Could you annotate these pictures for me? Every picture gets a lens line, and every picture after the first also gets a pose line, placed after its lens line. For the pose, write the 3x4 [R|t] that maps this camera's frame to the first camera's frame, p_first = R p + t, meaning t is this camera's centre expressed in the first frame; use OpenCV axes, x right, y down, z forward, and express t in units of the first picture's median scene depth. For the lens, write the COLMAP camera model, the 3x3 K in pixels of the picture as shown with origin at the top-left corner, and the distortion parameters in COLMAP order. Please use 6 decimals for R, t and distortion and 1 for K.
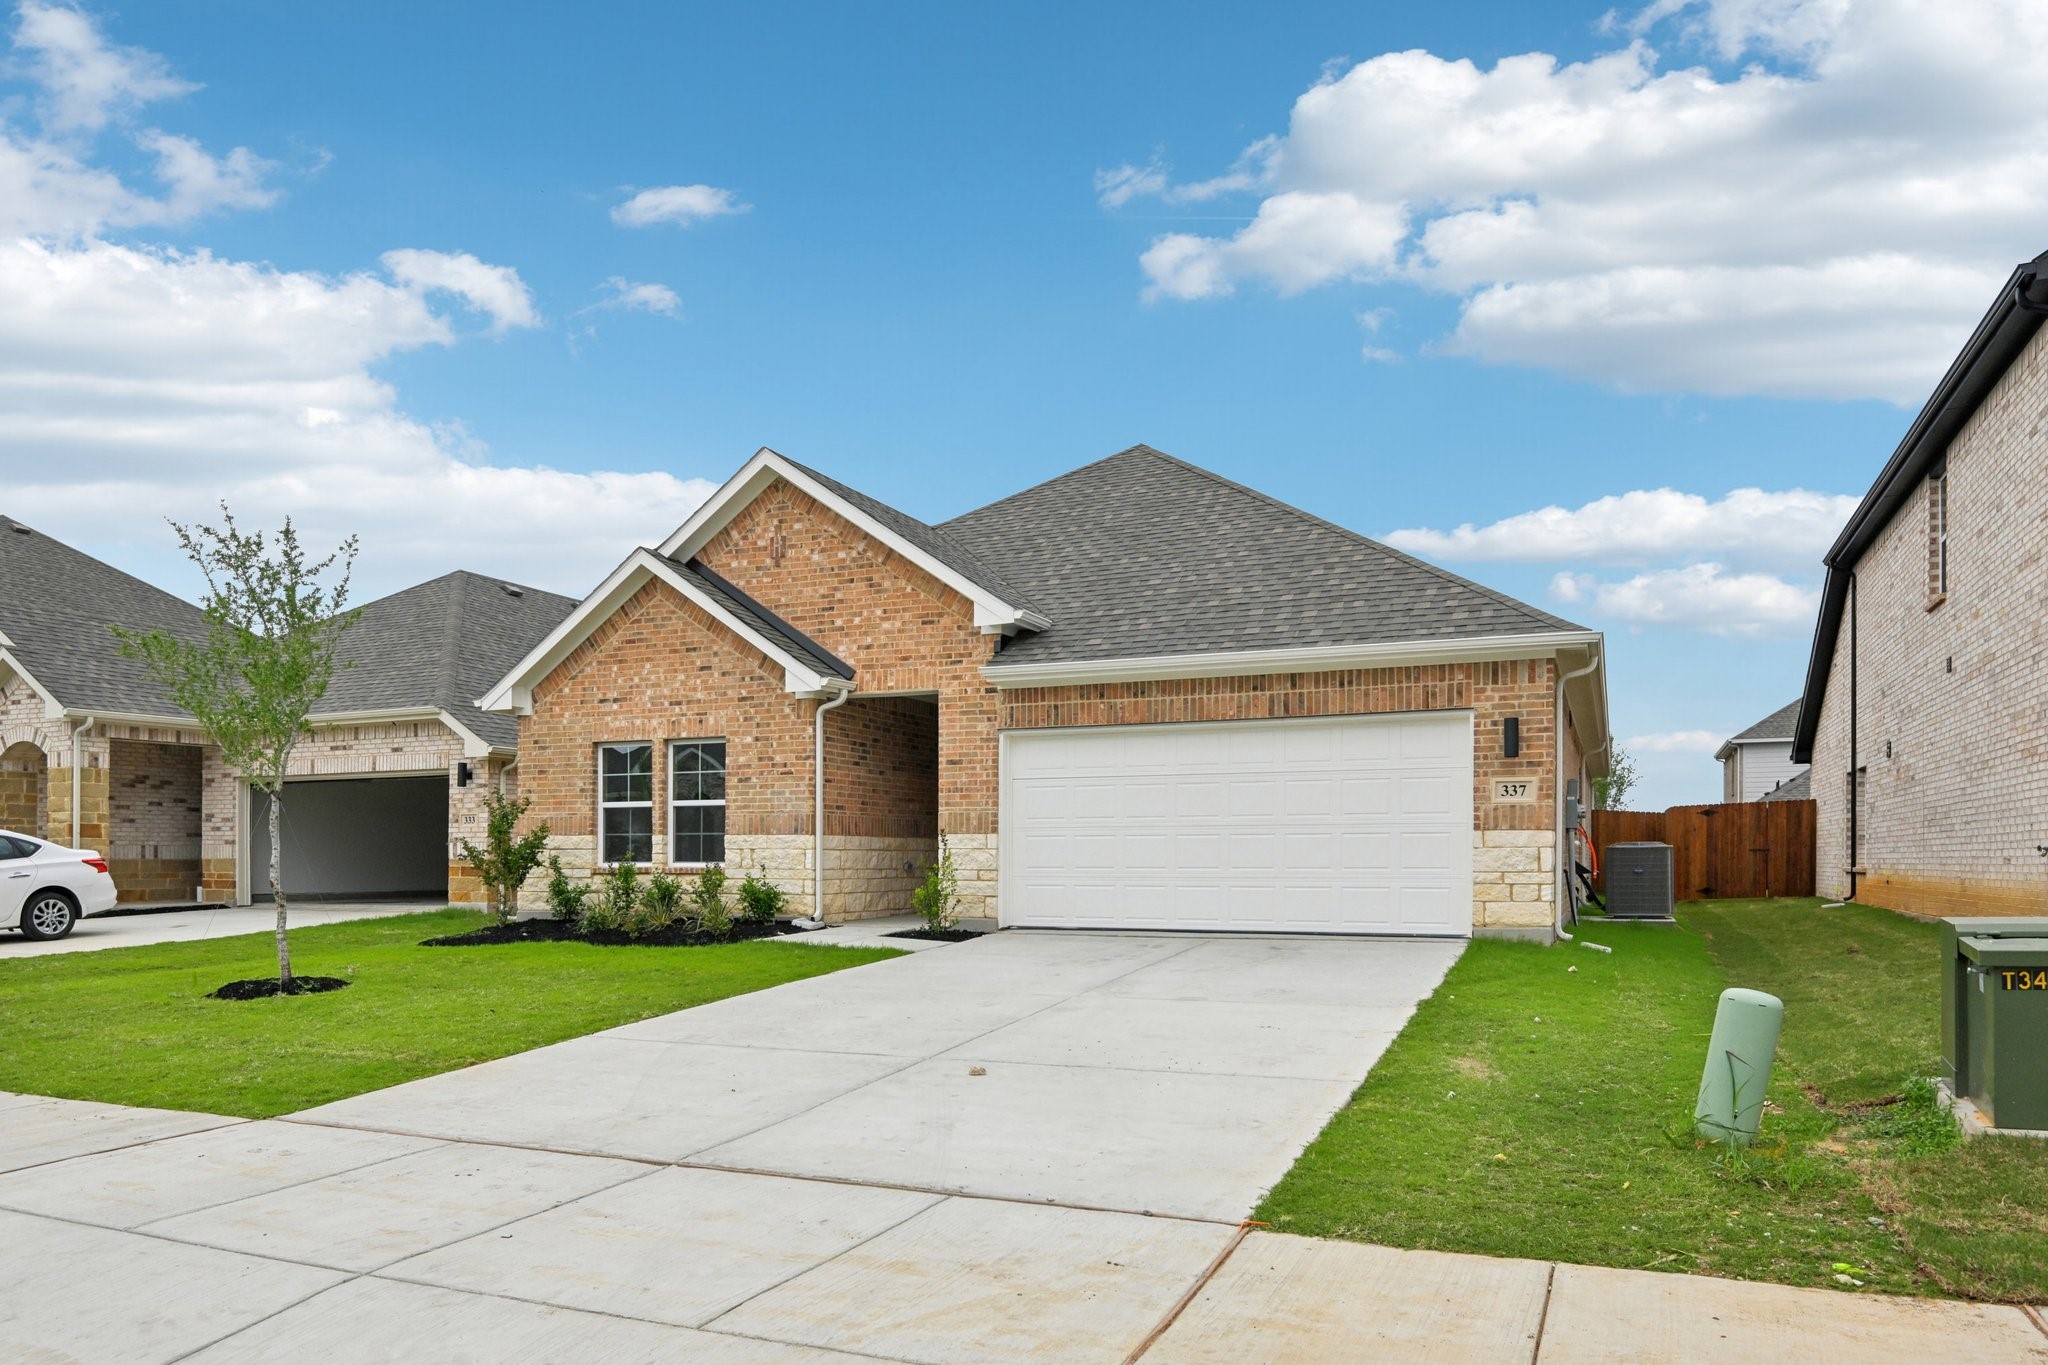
lens RADIAL K [[1349.6, 0, 1048.3], [0, 1349.6, 842.4], [0, 0, 1]] dist [-0.004833, -0.001492]
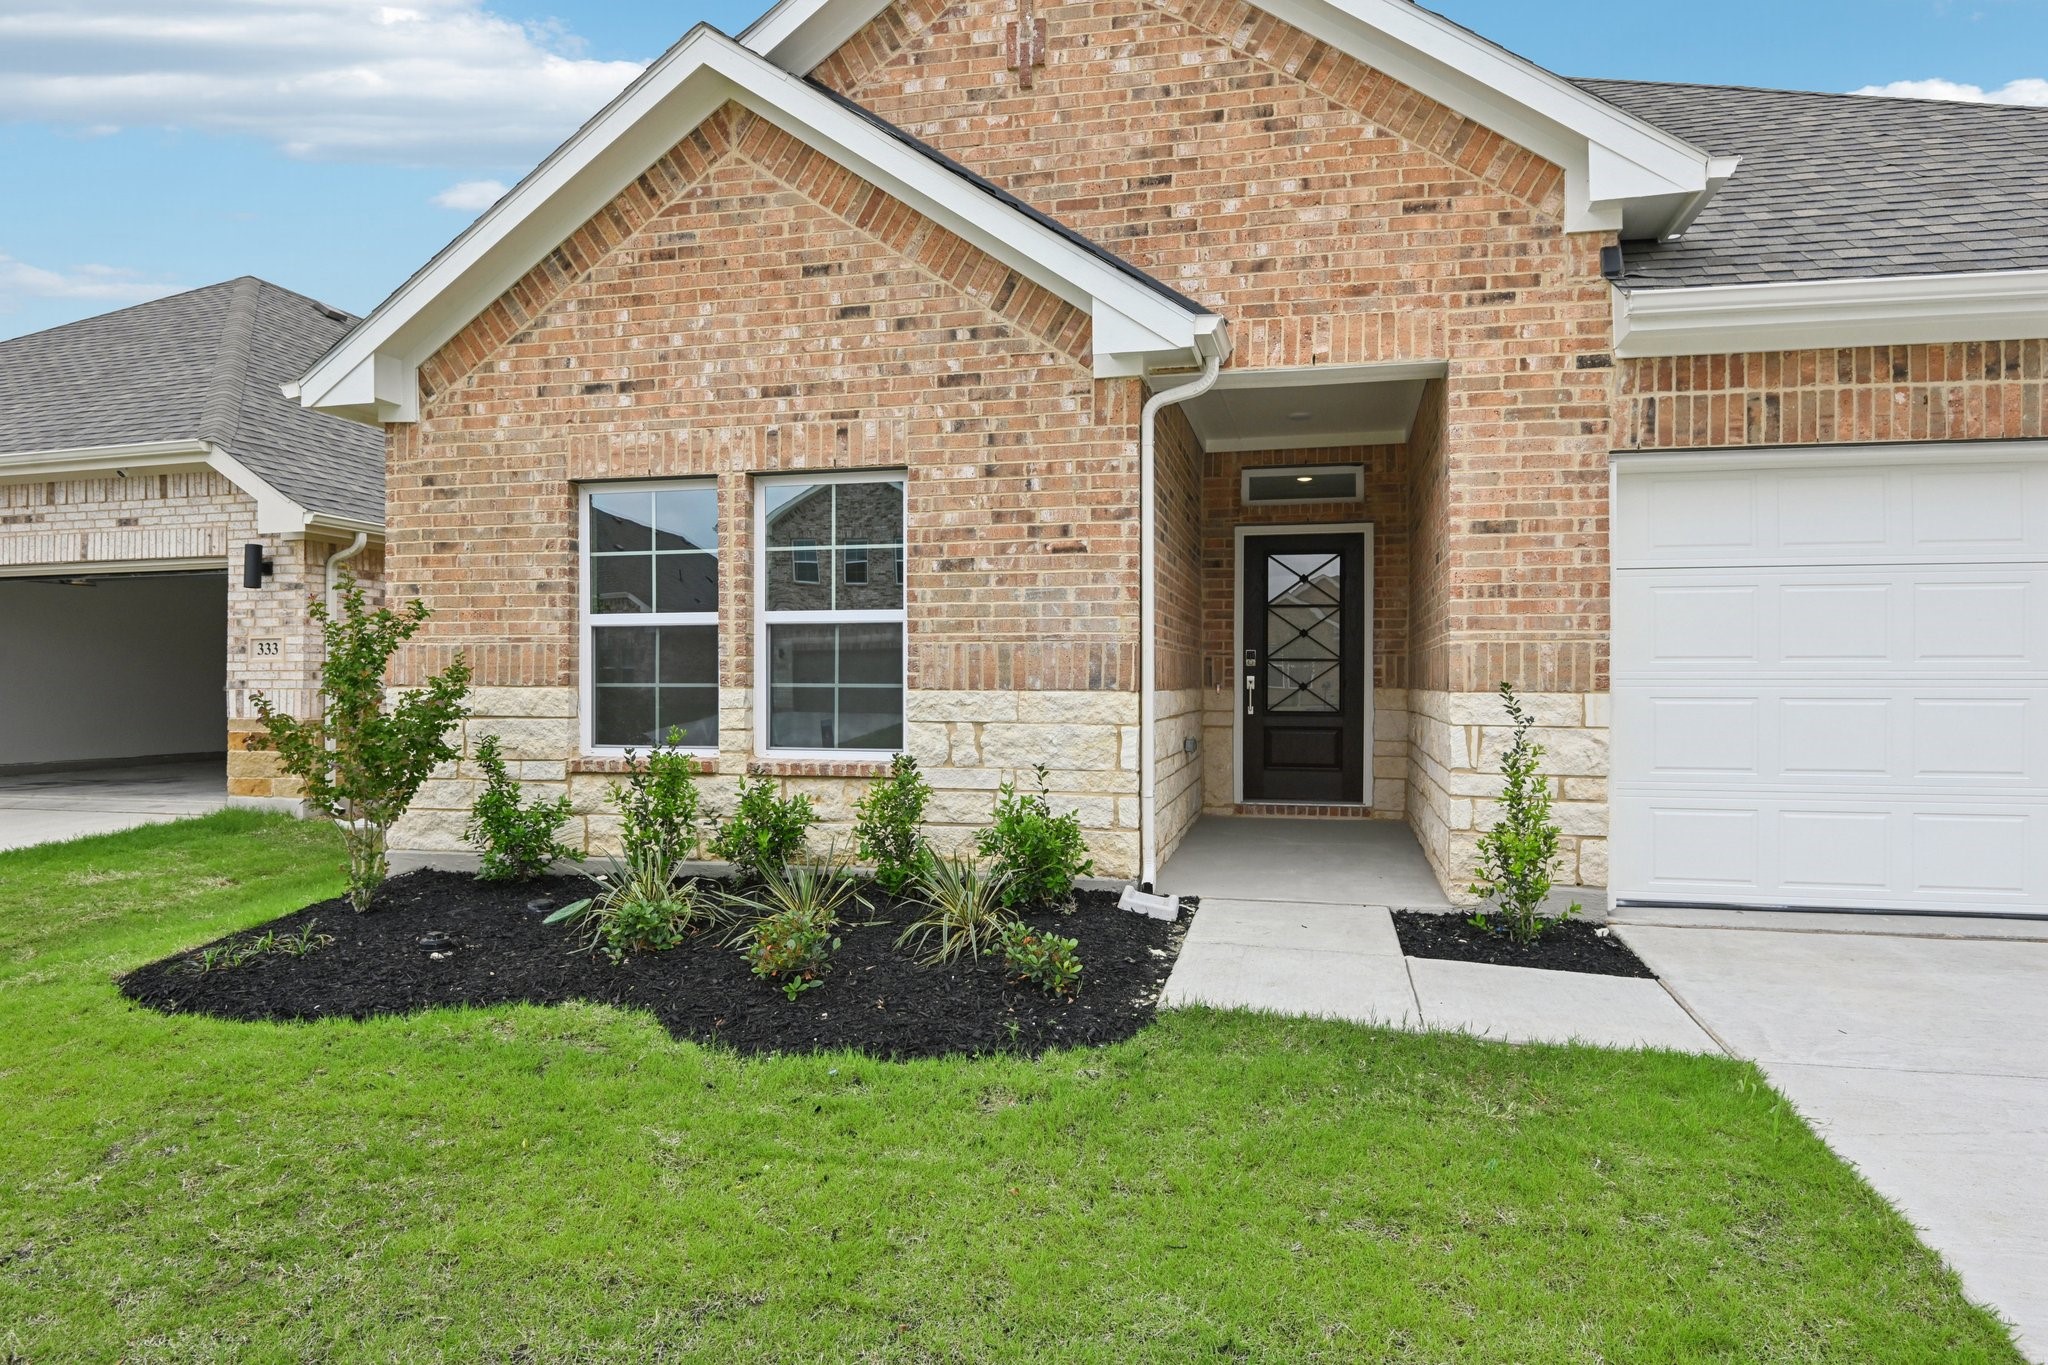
lens RADIAL K [[1196.8, 0, 1033.9], [0, 1196.8, 685.8], [0, 0, 1]] dist [-0.007316, -0.017750]
pose [[0.985209, 0.000602, 0.171355, -0.270677], [-0.003291, 0.999876, 0.015408, -0.013217], [-0.171325, -0.015744, 0.985089, 0.619679]]
